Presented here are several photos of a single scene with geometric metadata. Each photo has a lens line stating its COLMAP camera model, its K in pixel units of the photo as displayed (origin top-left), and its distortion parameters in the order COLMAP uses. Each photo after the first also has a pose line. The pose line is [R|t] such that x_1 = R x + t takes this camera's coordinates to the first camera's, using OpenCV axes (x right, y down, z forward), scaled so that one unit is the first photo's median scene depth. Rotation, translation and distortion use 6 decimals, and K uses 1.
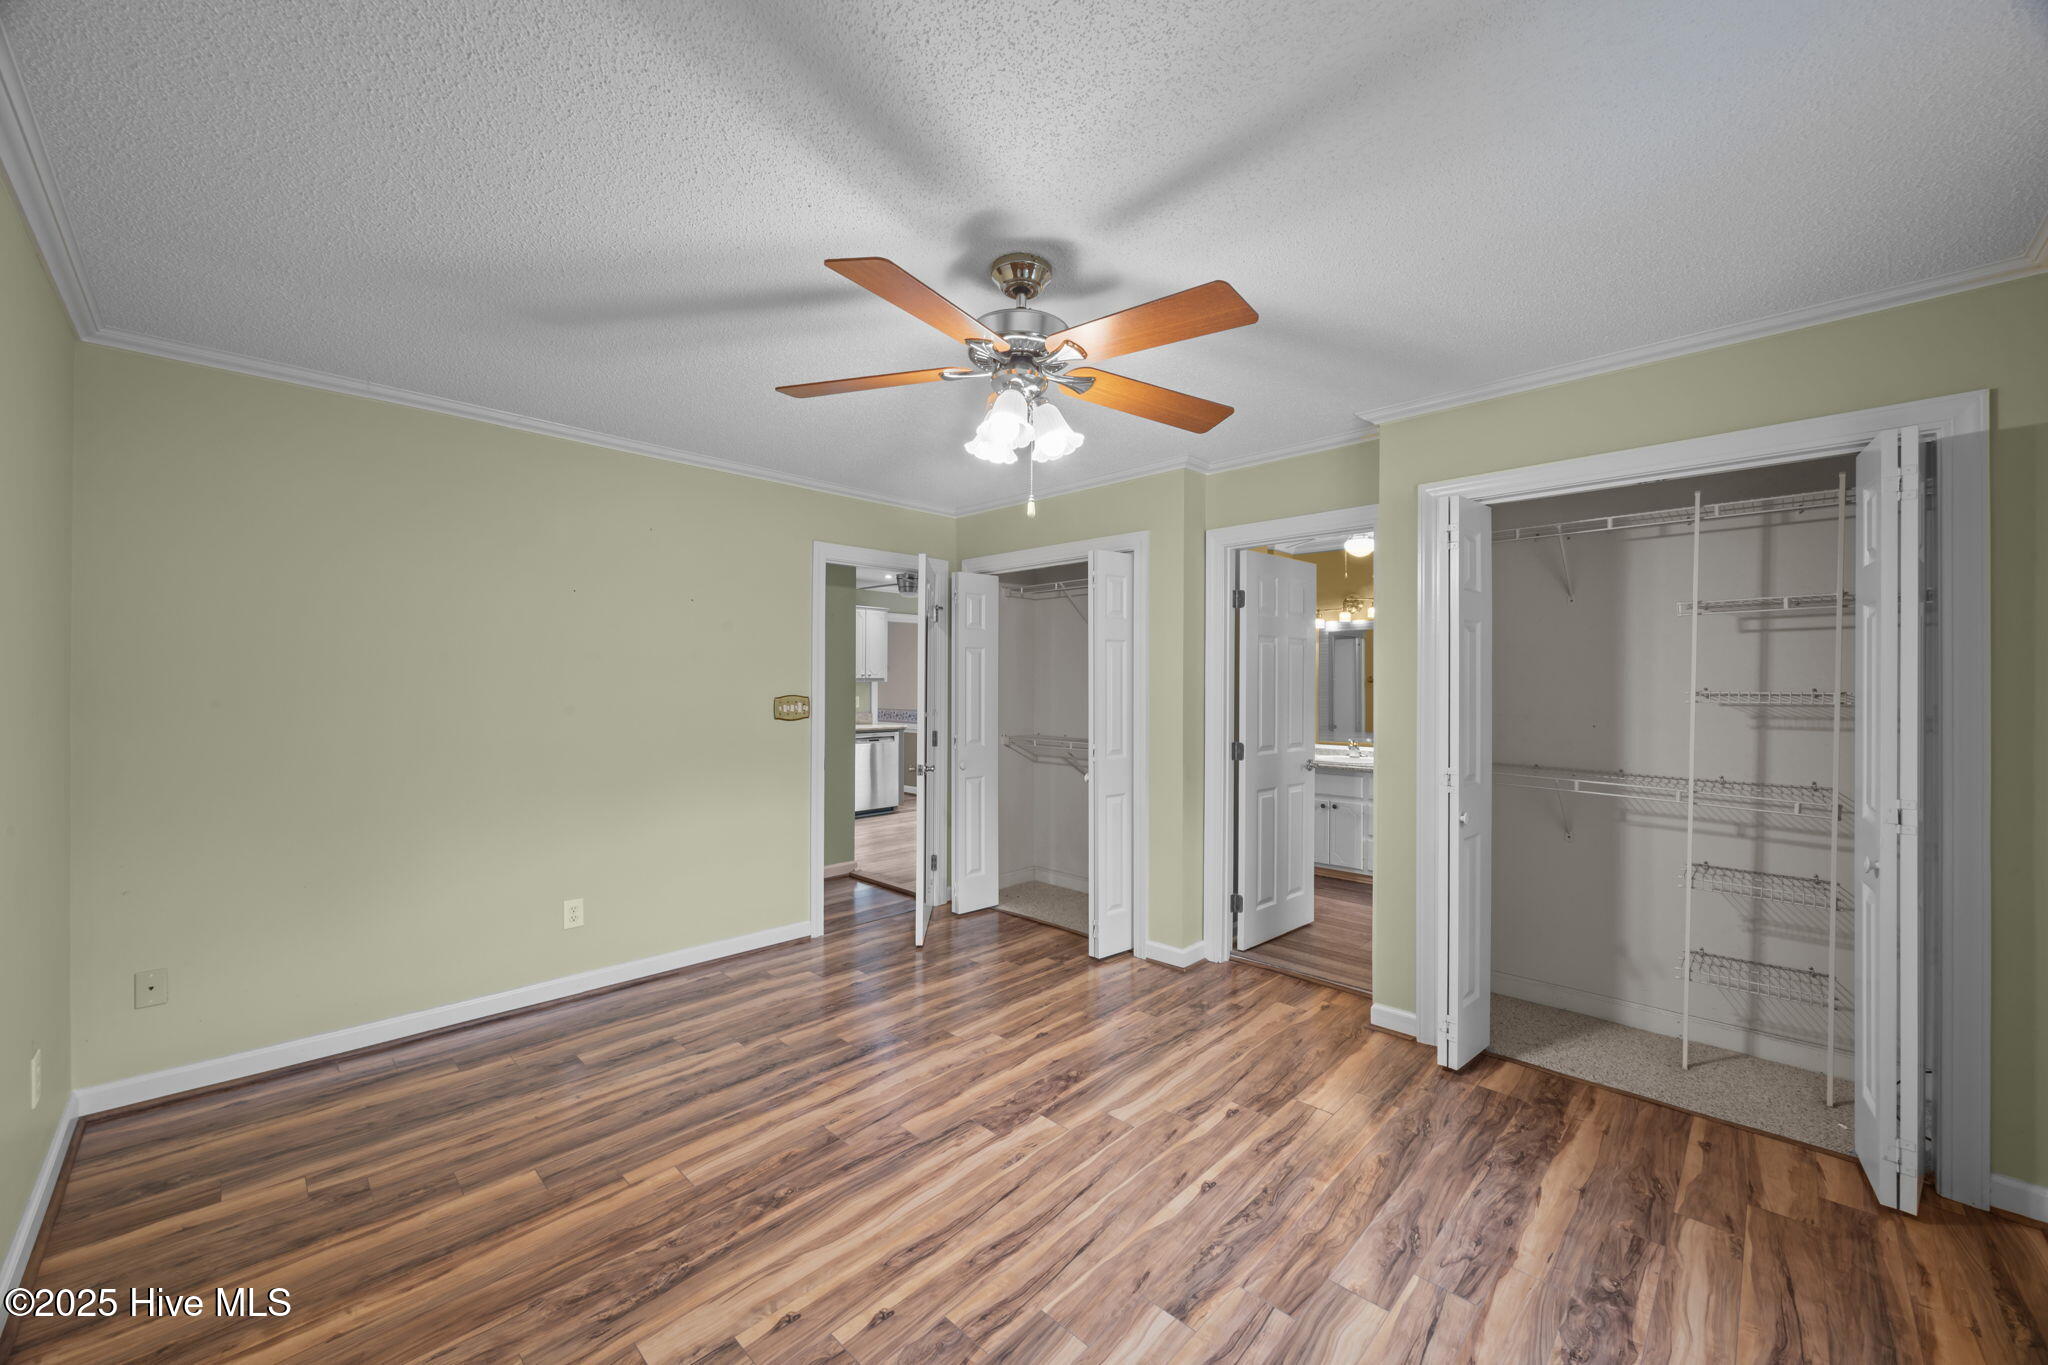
lens RADIAL K [[778.6, 0, 1025.4], [0, 778.6, 677.0], [0, 0, 1]] dist [-0.002894, 0.000013]
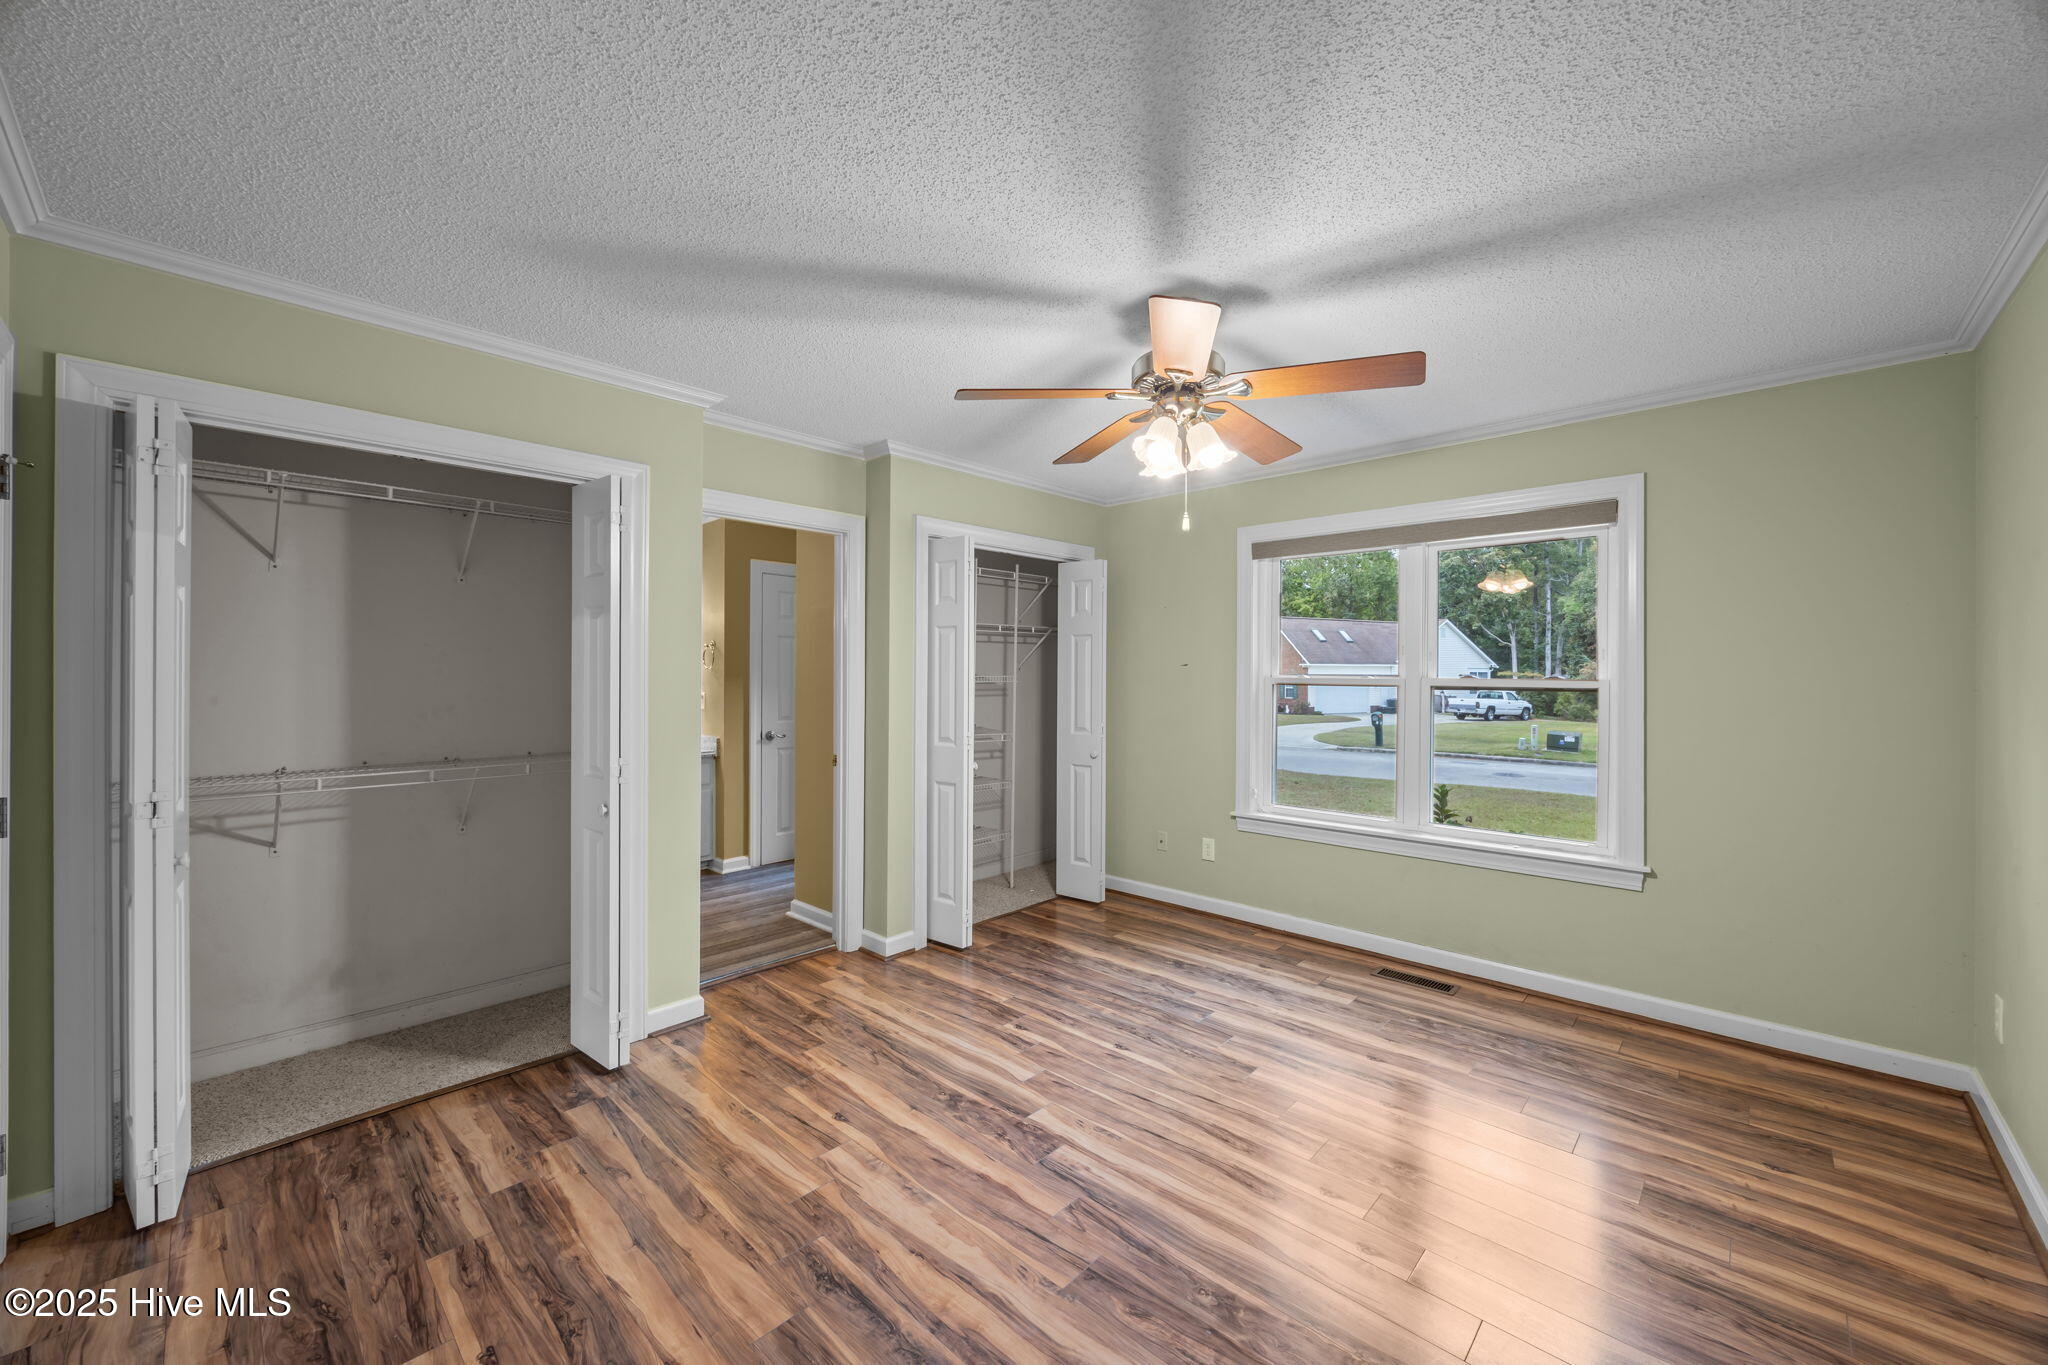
lens RADIAL K [[778.6, 0, 1025.4], [0, 778.6, 677.0], [0, 0, 1]] dist [-0.002894, 0.000013]
pose [[-0.014506, -0.007963, 0.999863, -0.999642], [-0.013390, 0.999880, 0.007769, 0.006269], [-0.999805, -0.013275, -0.014611, 1.080716]]
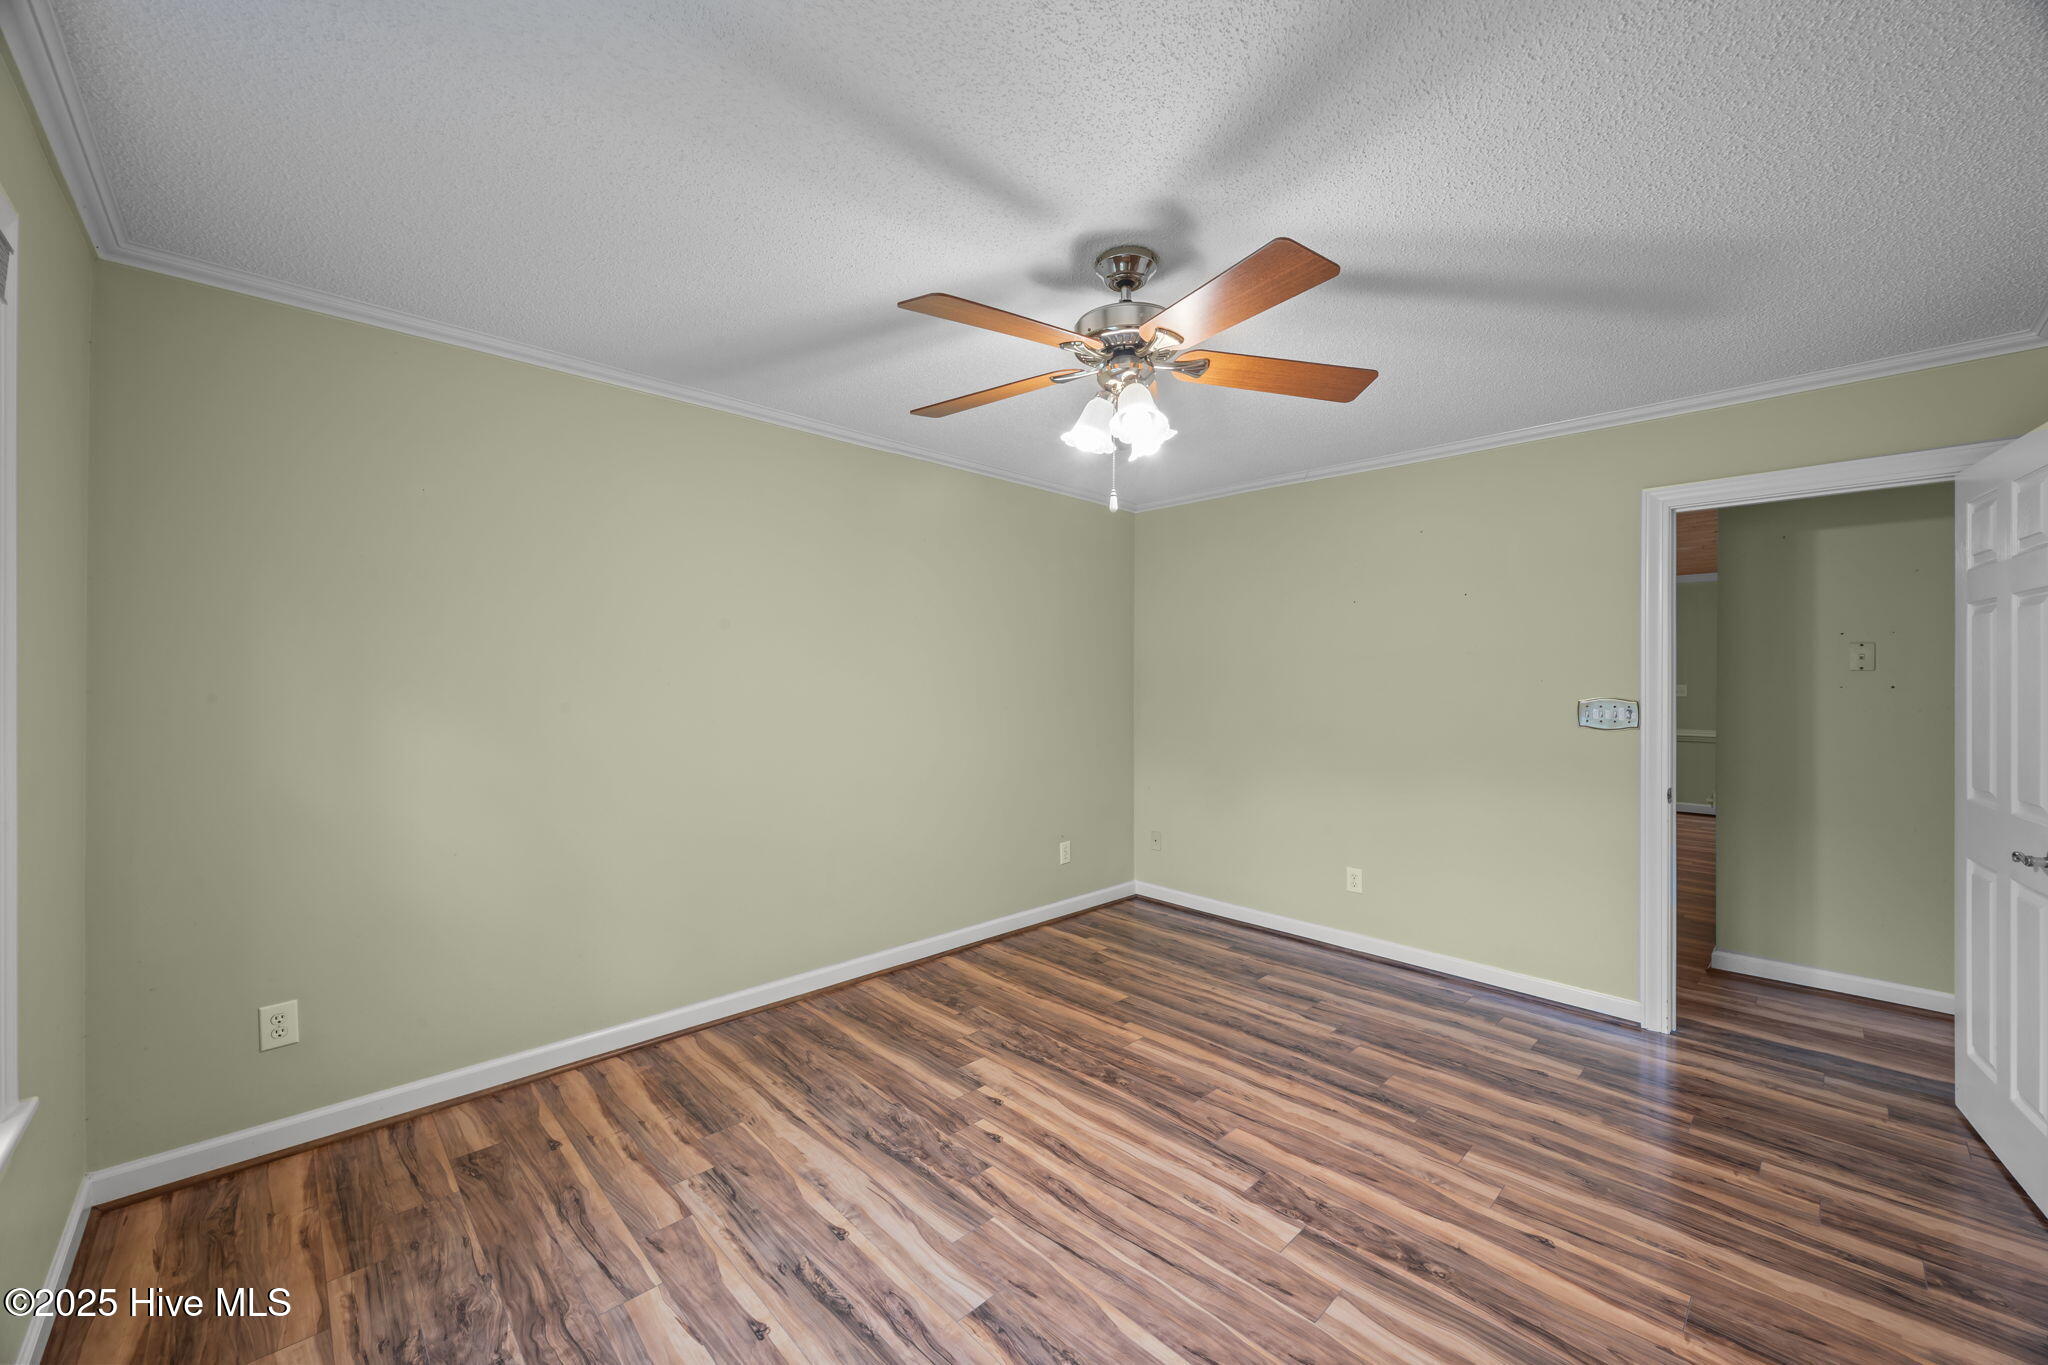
lens RADIAL K [[778.6, 0, 1025.4], [0, 778.6, 677.0], [0, 0, 1]] dist [-0.002894, 0.000013]
pose [[-0.027998, -0.006423, -0.999587, 0.862890], [0.004602, 0.999968, -0.006555, 0.009309], [0.999597, -0.004784, -0.027968, 0.786245]]
